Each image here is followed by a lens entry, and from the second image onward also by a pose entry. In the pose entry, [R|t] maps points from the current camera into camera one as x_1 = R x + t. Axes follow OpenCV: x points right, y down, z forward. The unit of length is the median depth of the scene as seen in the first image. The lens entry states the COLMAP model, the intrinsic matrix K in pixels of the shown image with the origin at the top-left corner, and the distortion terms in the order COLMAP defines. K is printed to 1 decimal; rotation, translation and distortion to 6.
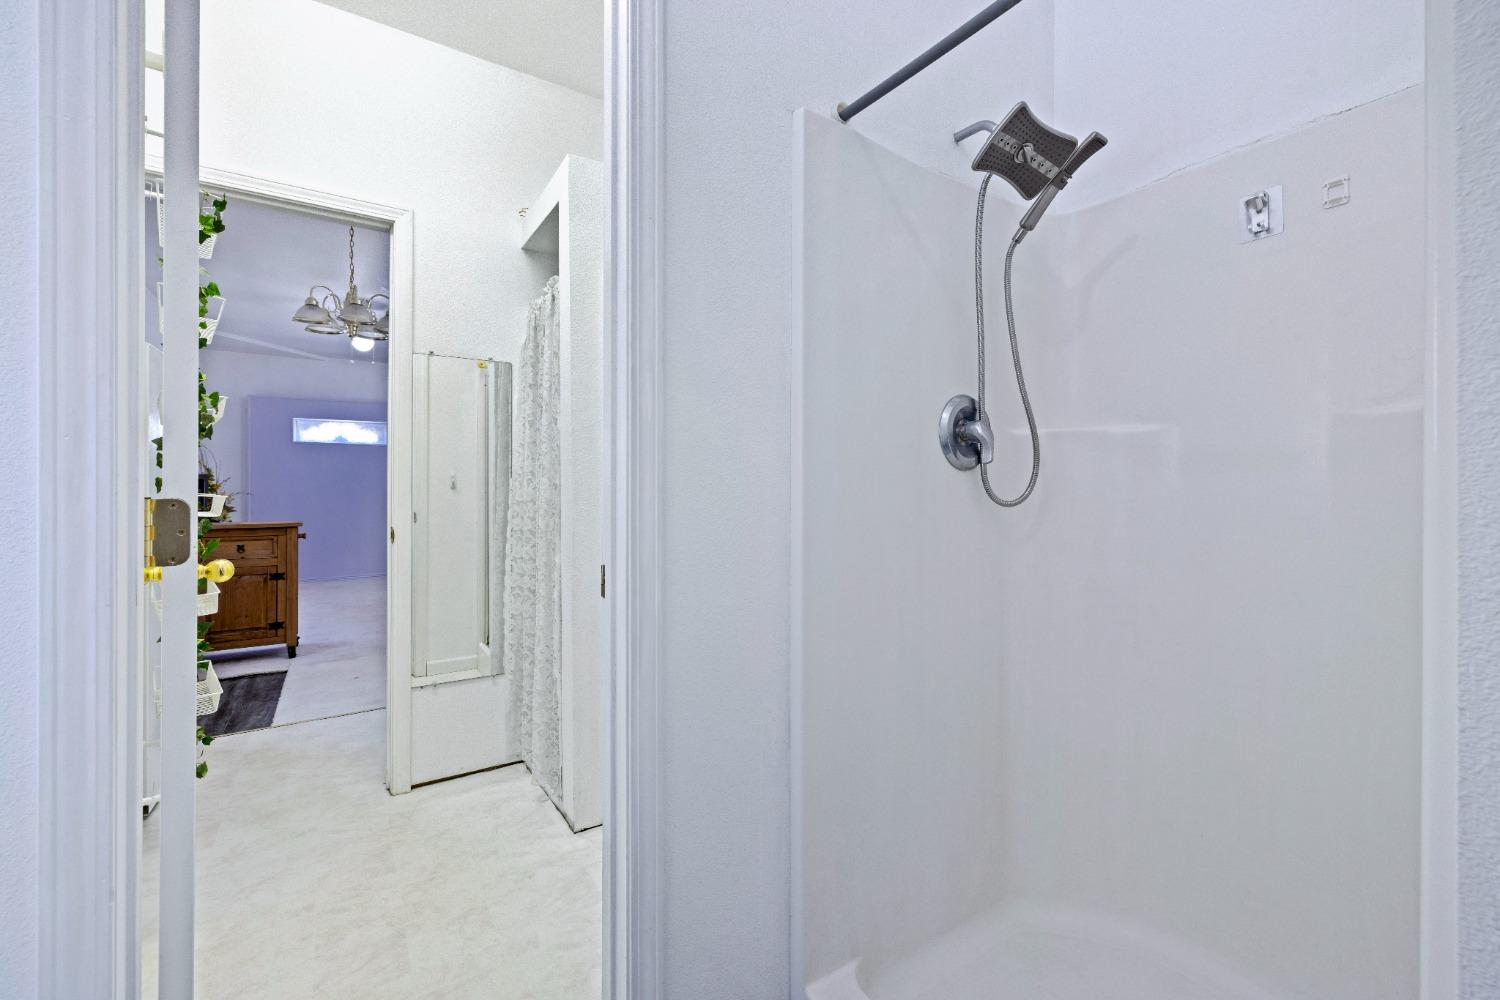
lens RADIAL K [[642.9, 0, 754.4], [0, 642.9, 493.6], [0, 0, 1]] dist [0.003831, 0.001274]
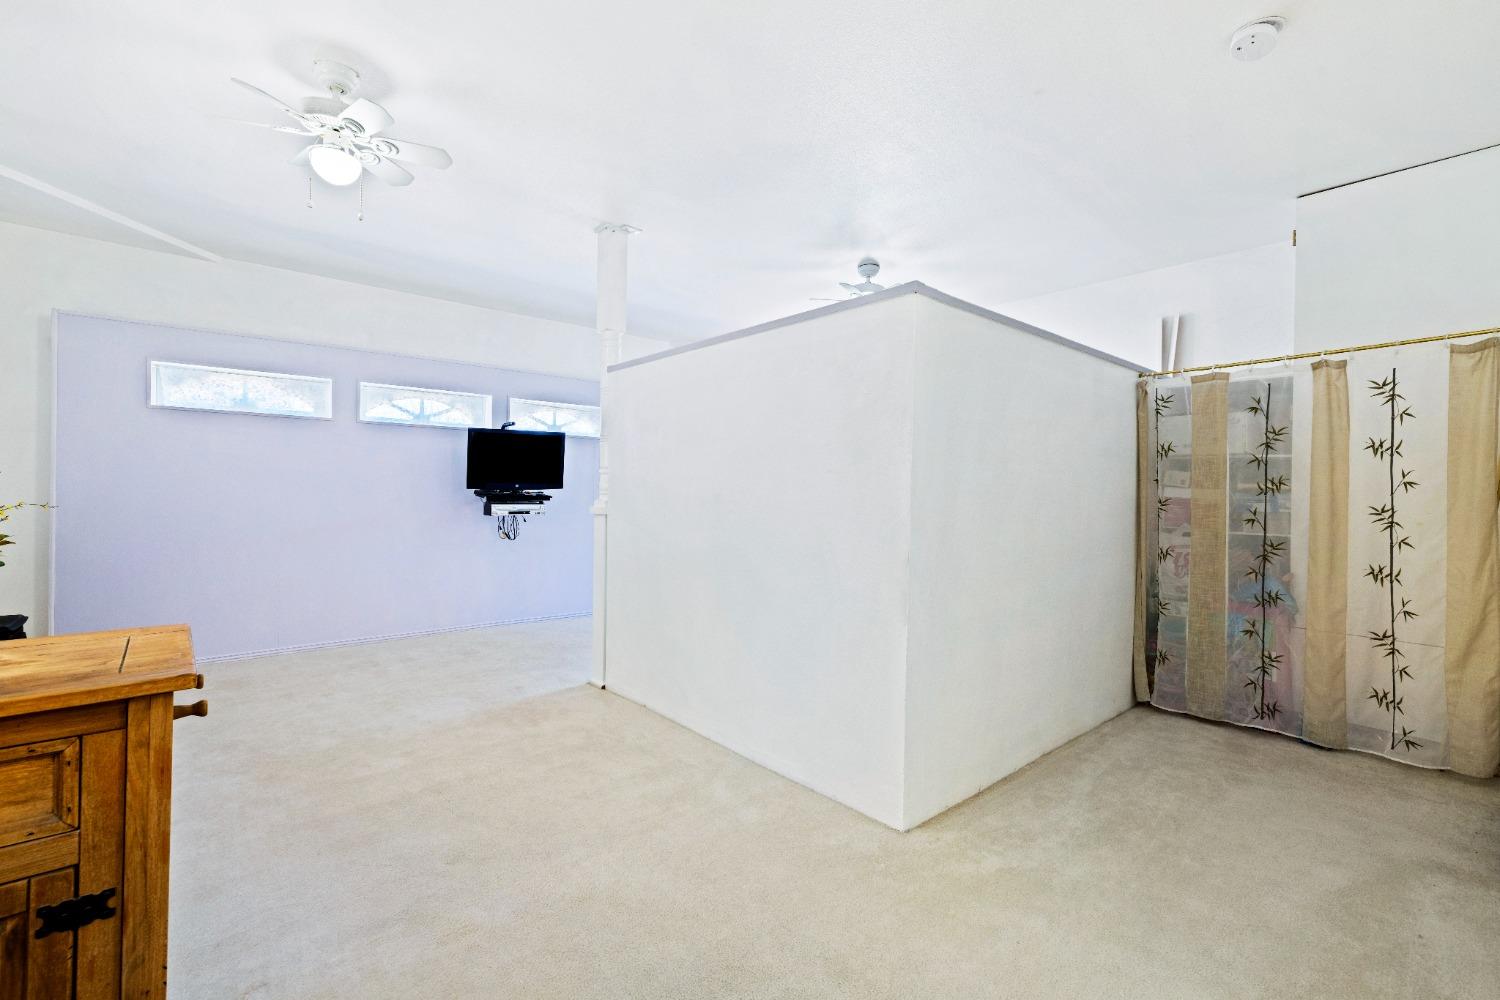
lens RADIAL K [[642.9, 0, 751.6], [0, 642.9, 494.4], [0, 0, 1]] dist [0.003831, 0.001274]
pose [[0.991480, 0.012645, 0.129646, -0.519065], [-0.013798, 0.999873, 0.007999, -0.029043], [-0.129528, -0.009719, 0.991528, 0.721700]]
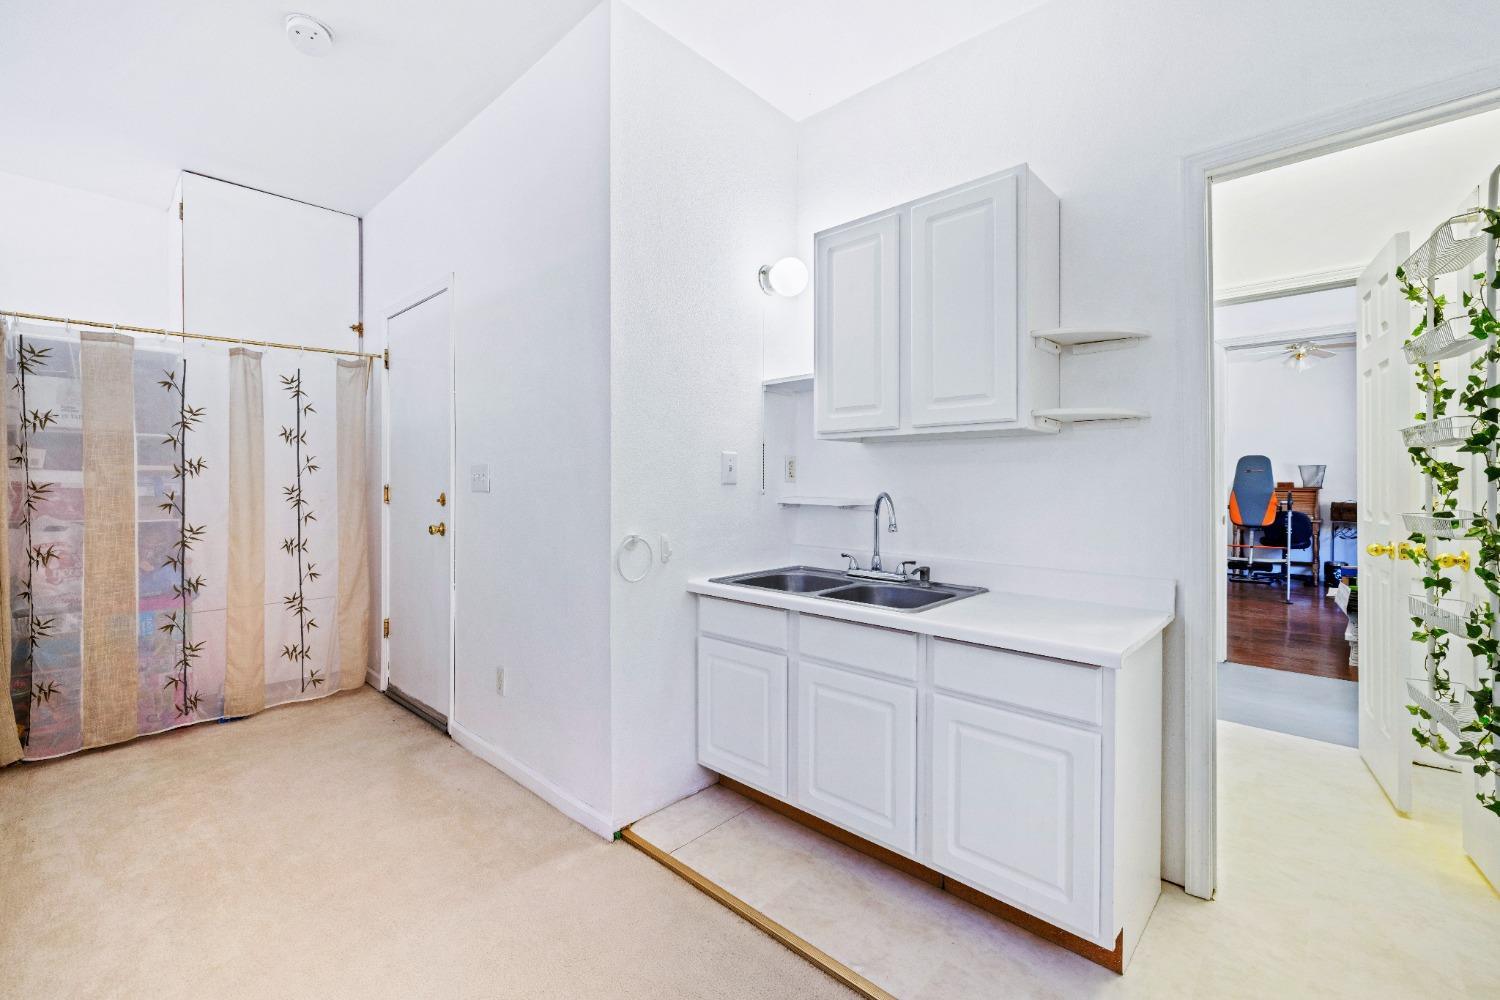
lens RADIAL K [[642.9, 0, 731.7], [0, 642.9, 482.6], [0, 0, 1]] dist [0.003831, 0.001274]
pose [[-0.227654, 0.001302, 0.973741, -0.590289], [0.001100, 0.999999, -0.001080, -0.026096], [-0.973741, 0.000825, -0.227656, 0.848581]]
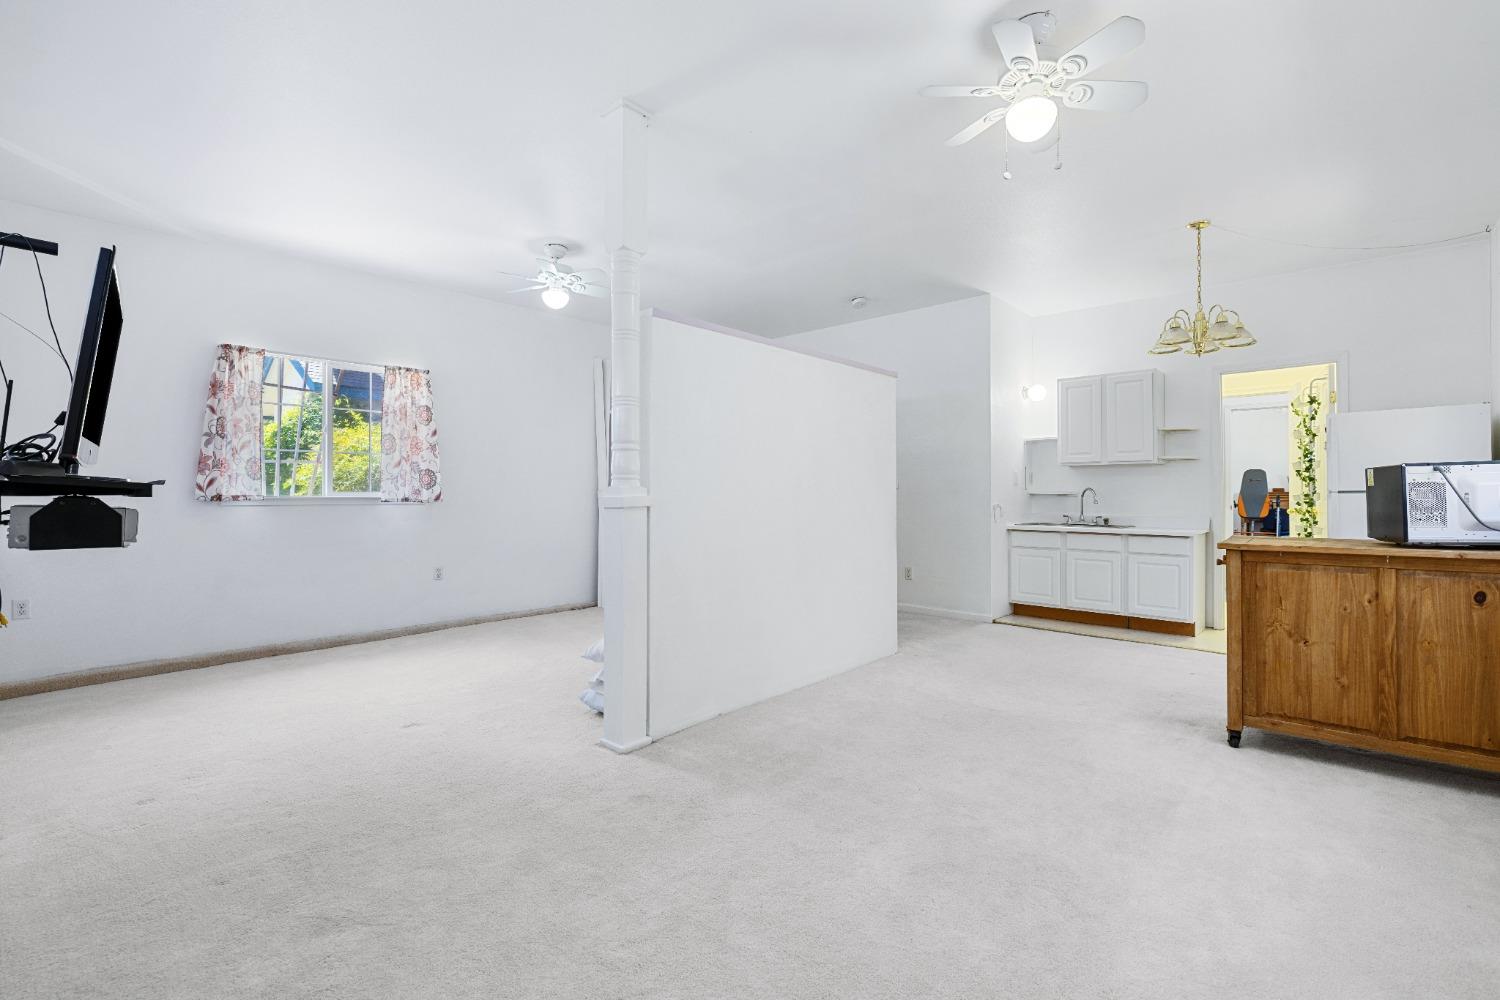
lens RADIAL K [[650.1, 0, 750.0], [0, 650.1, 488.6], [0, 0, 1]] dist [0.002943, 0.000241]
pose [[-0.233826, 0.008702, 0.972239, -1.235993], [0.001203, 0.999962, -0.008660, -0.005530], [-0.972278, -0.000855, -0.233828, 1.599202]]
